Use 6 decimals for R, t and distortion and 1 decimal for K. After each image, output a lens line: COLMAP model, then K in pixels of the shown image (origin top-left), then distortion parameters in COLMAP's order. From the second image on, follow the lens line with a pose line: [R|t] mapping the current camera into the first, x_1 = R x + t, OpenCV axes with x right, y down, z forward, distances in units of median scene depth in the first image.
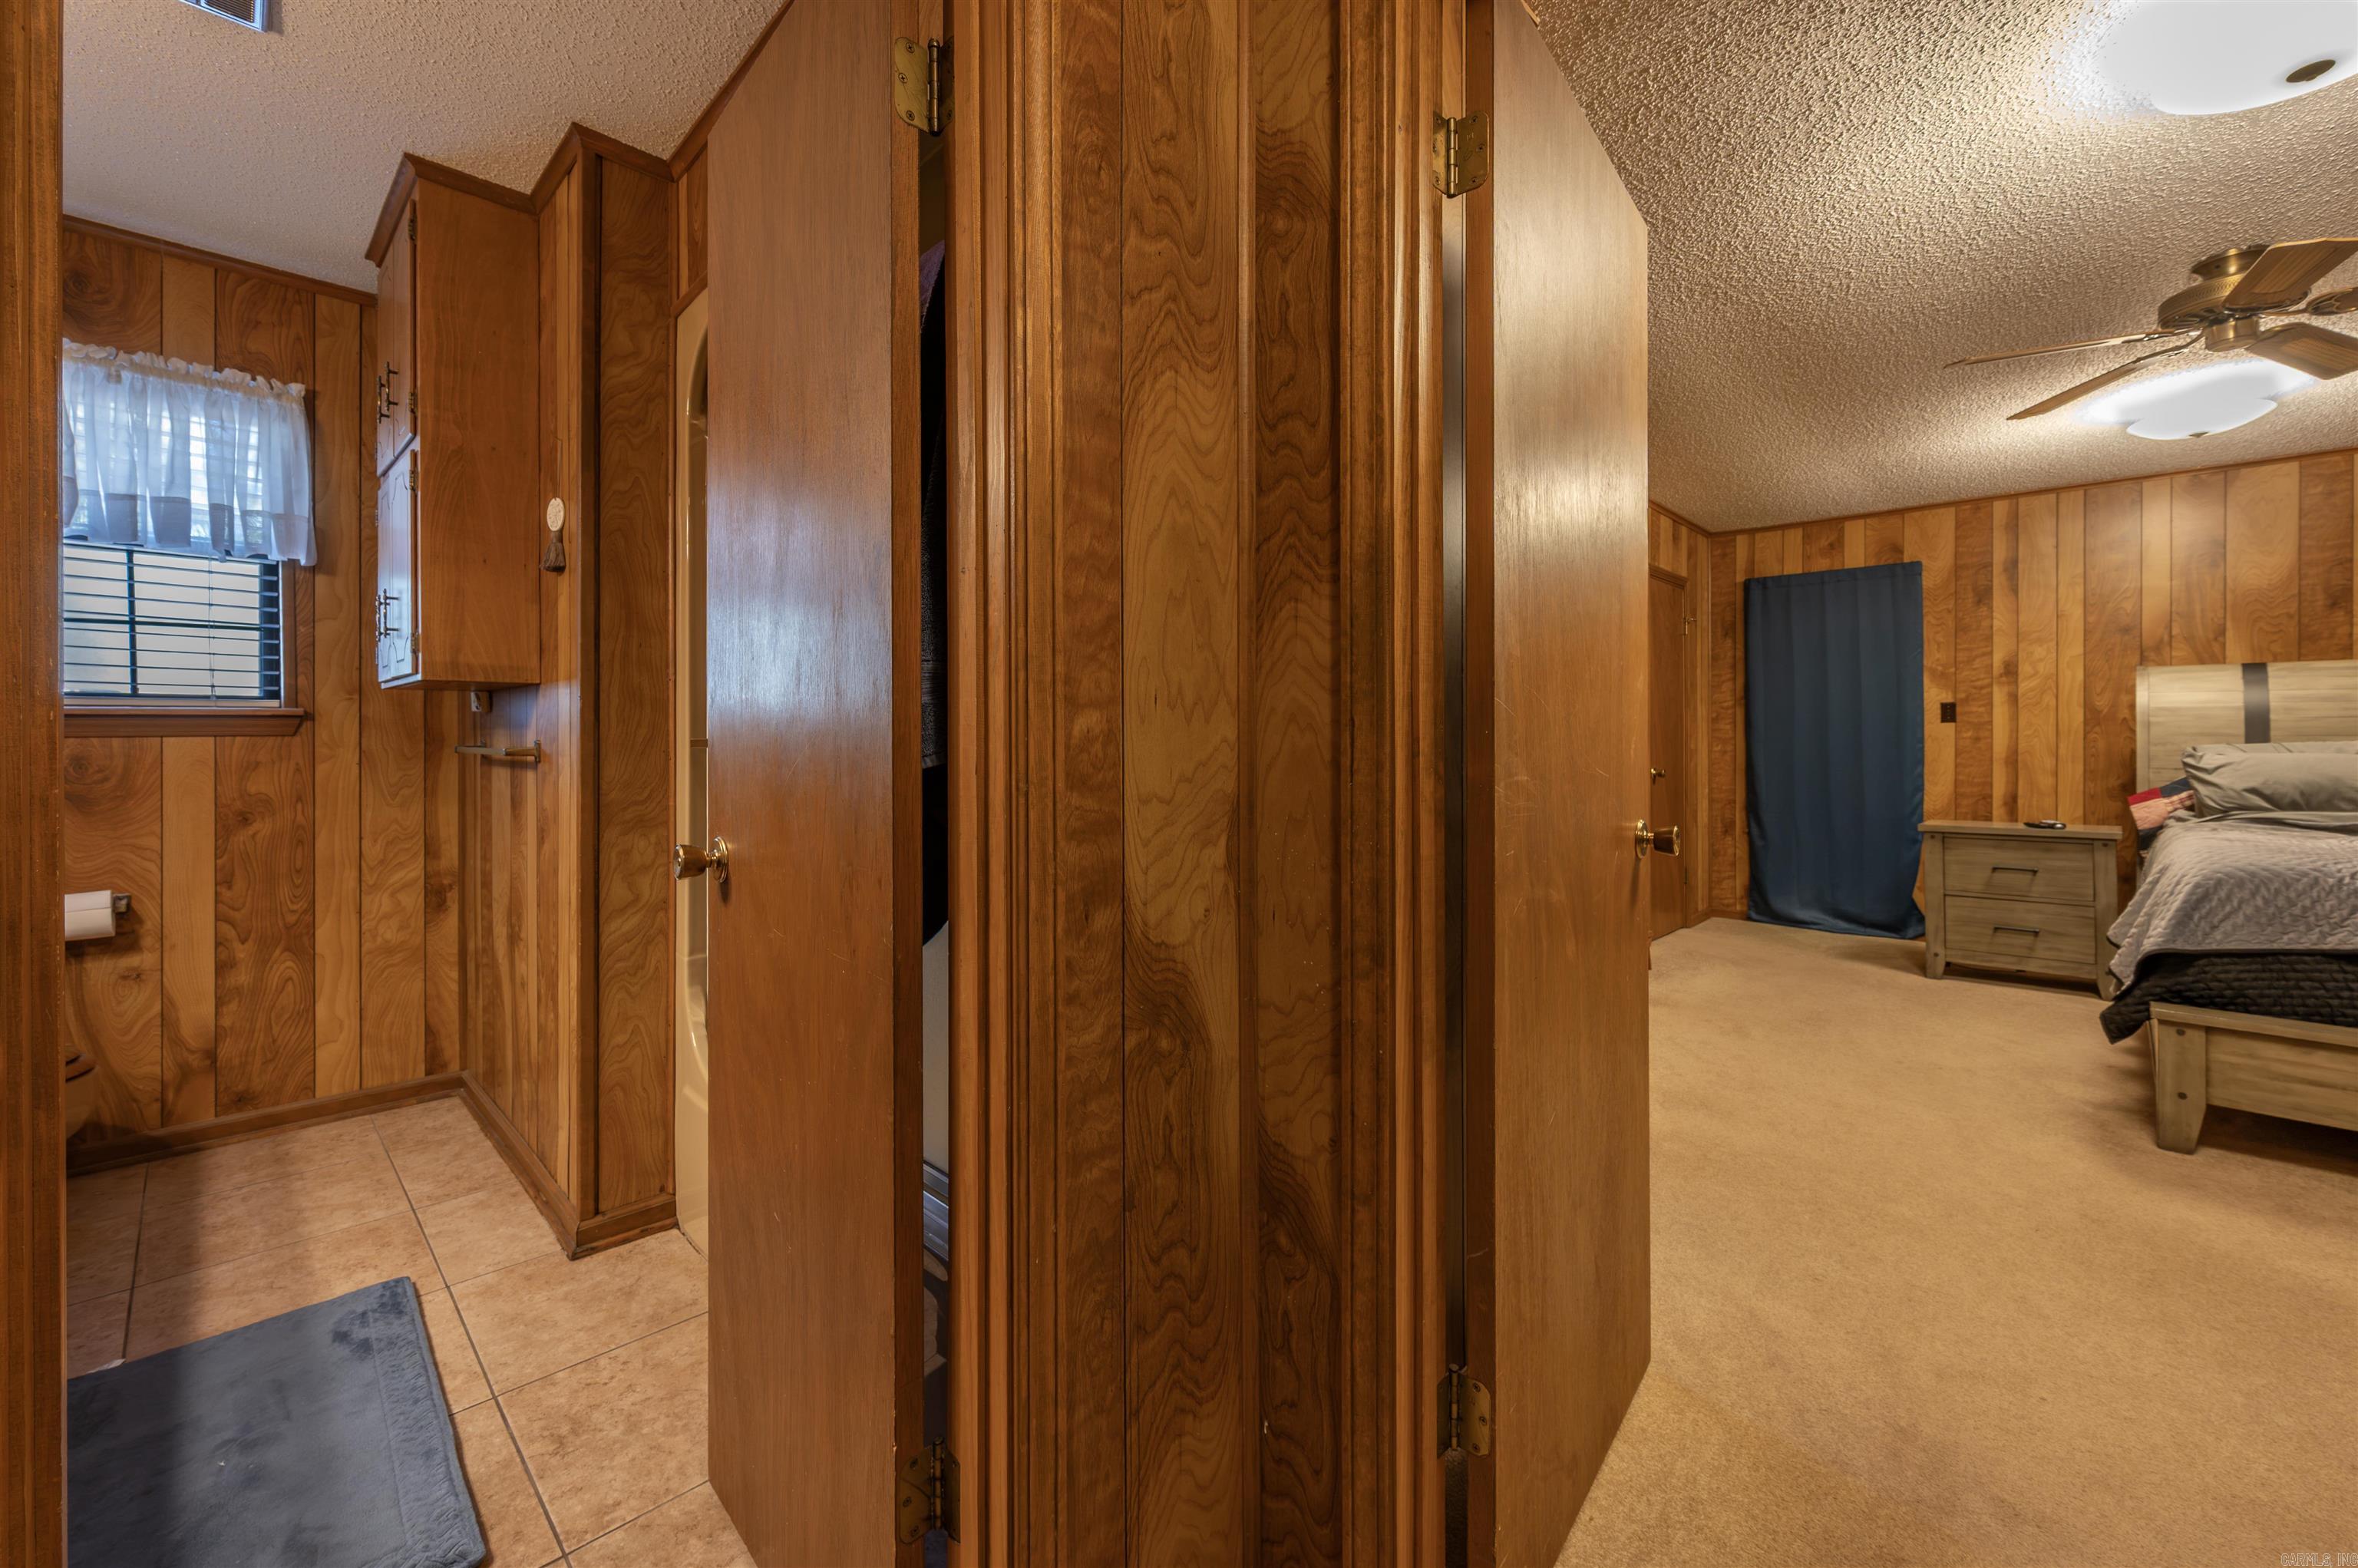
lens RADIAL K [[936.6, 0, 1179.7], [0, 936.6, 799.2], [0, 0, 1]] dist [-0.001741, -0.000562]
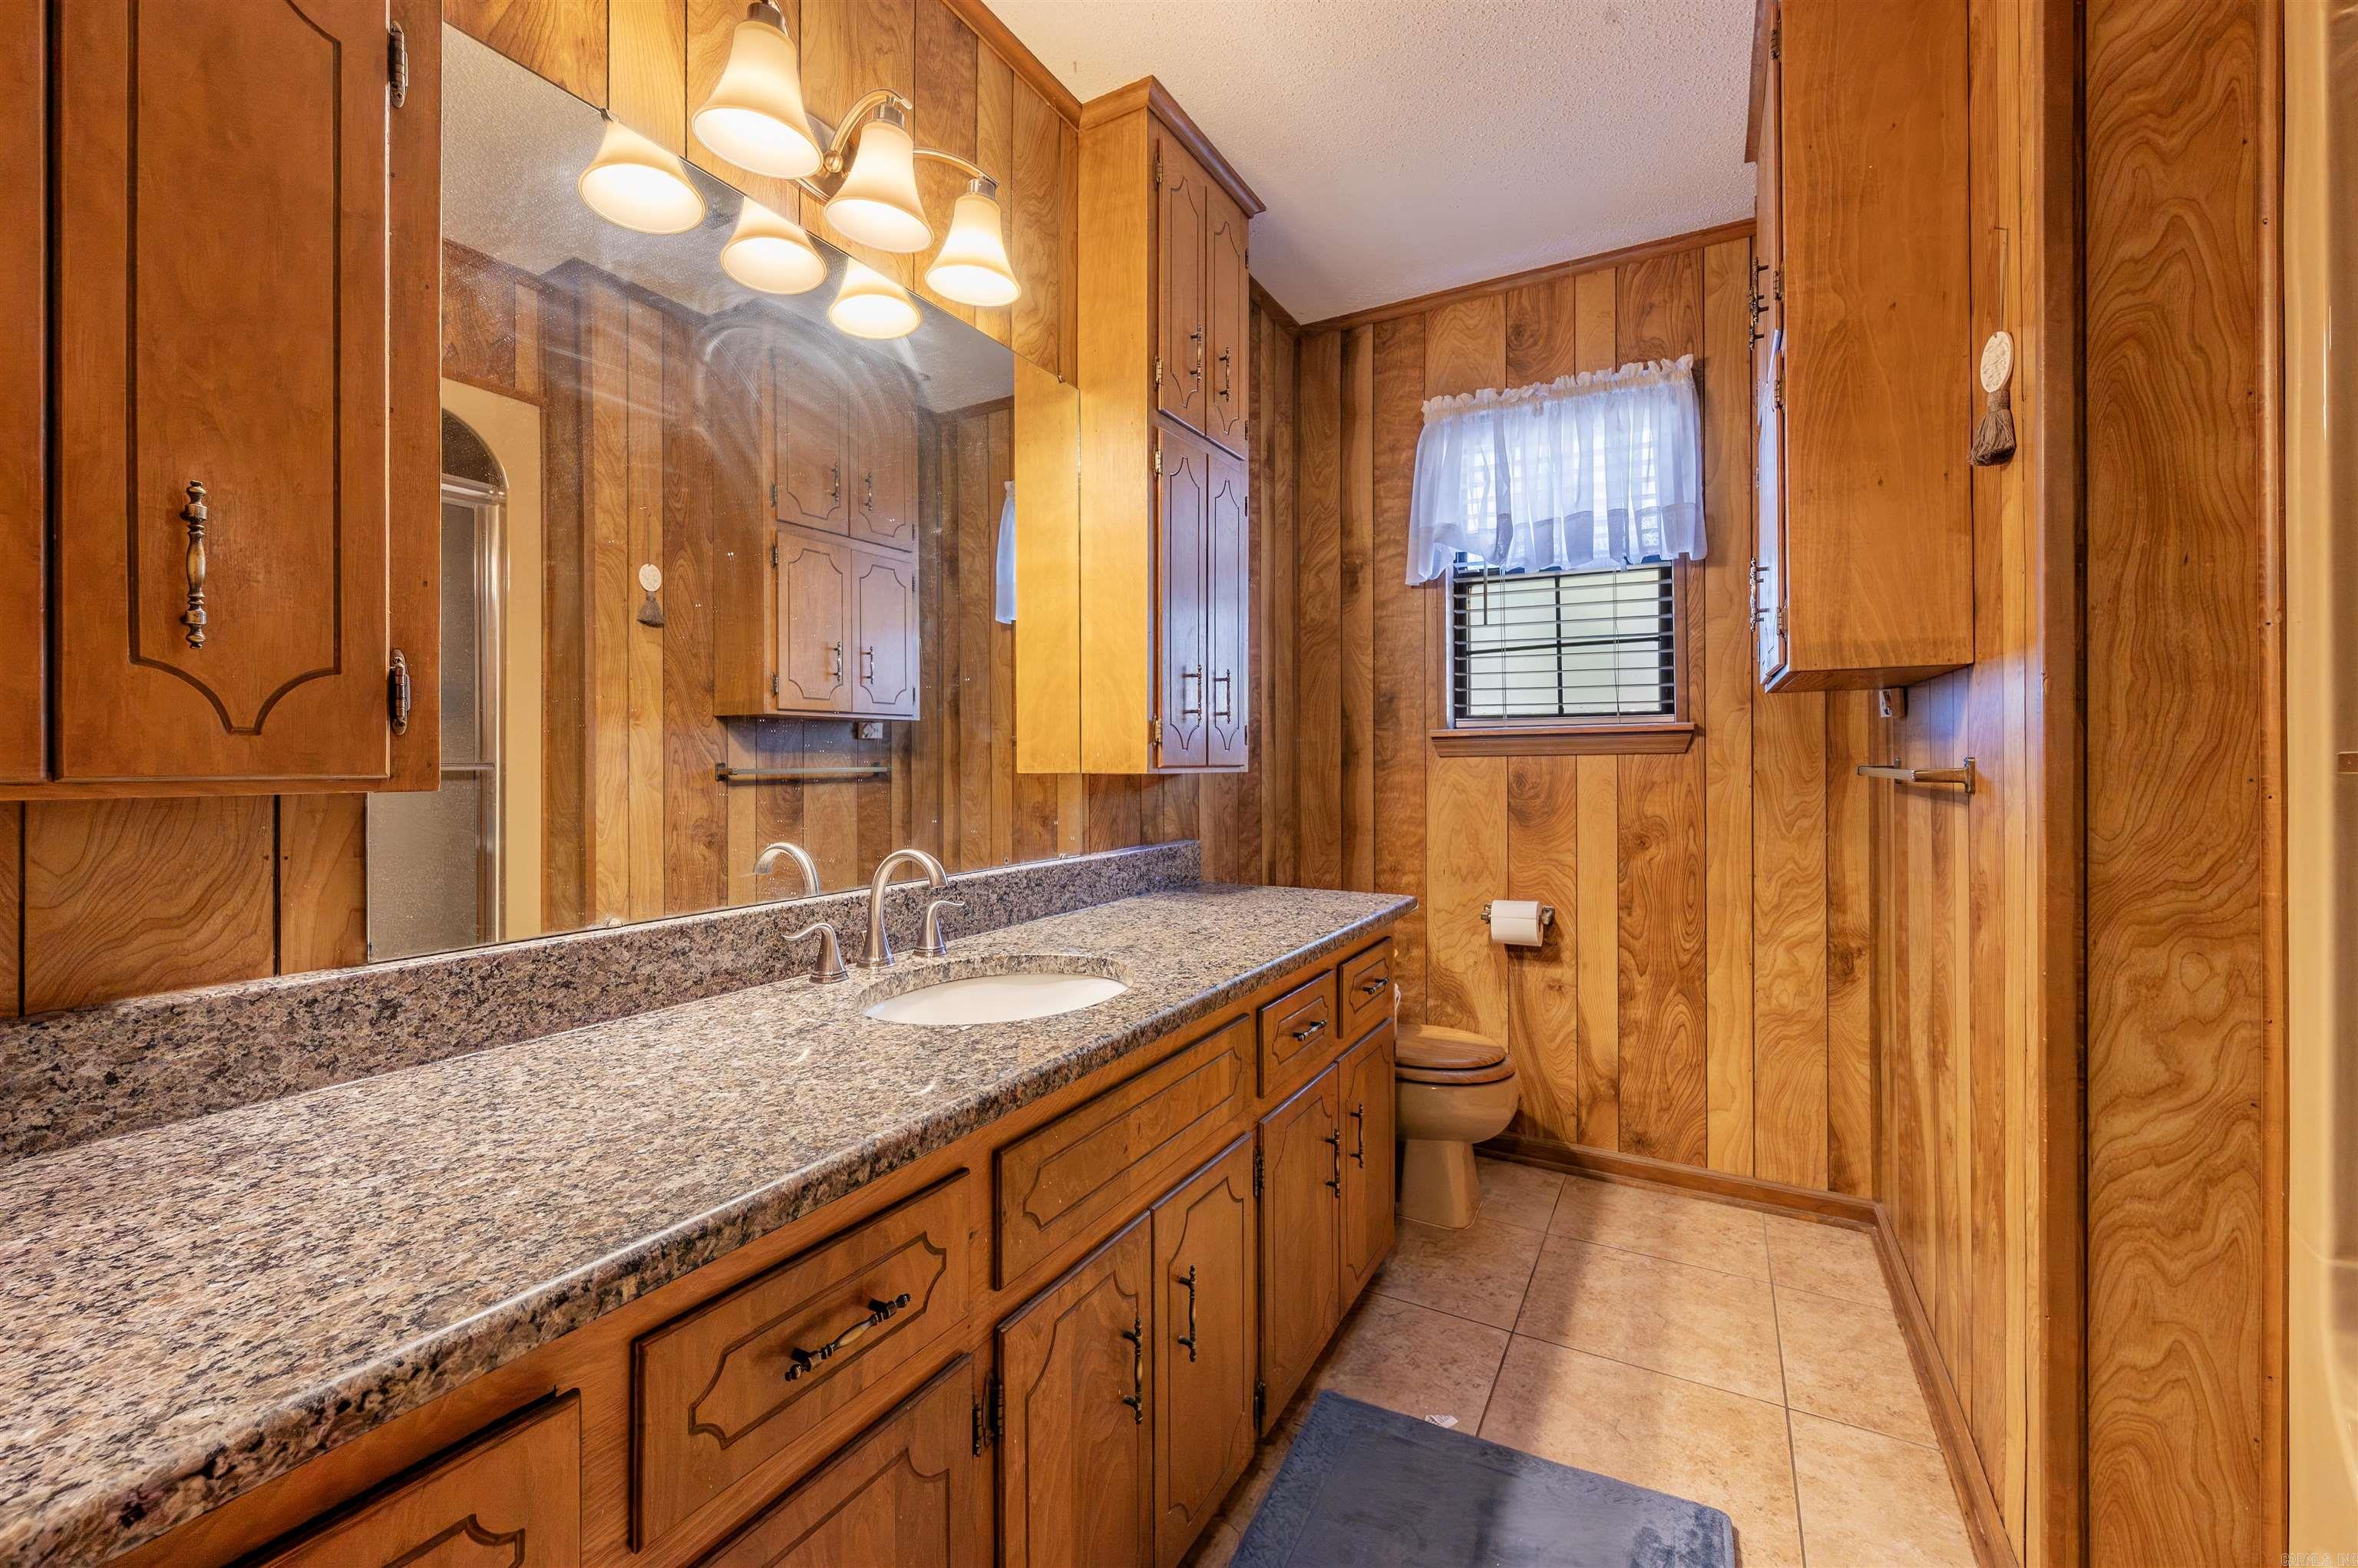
lens RADIAL K [[948.5, 0, 1179.6], [0, 948.5, 712.1], [0, 0, 1]] dist [0.000293, -0.000315]
pose [[0.246368, -0.049328, -0.967920, -0.197005], [-0.060638, 0.995963, -0.066191, -0.018468], [0.967278, 0.075000, 0.242382, 0.323403]]
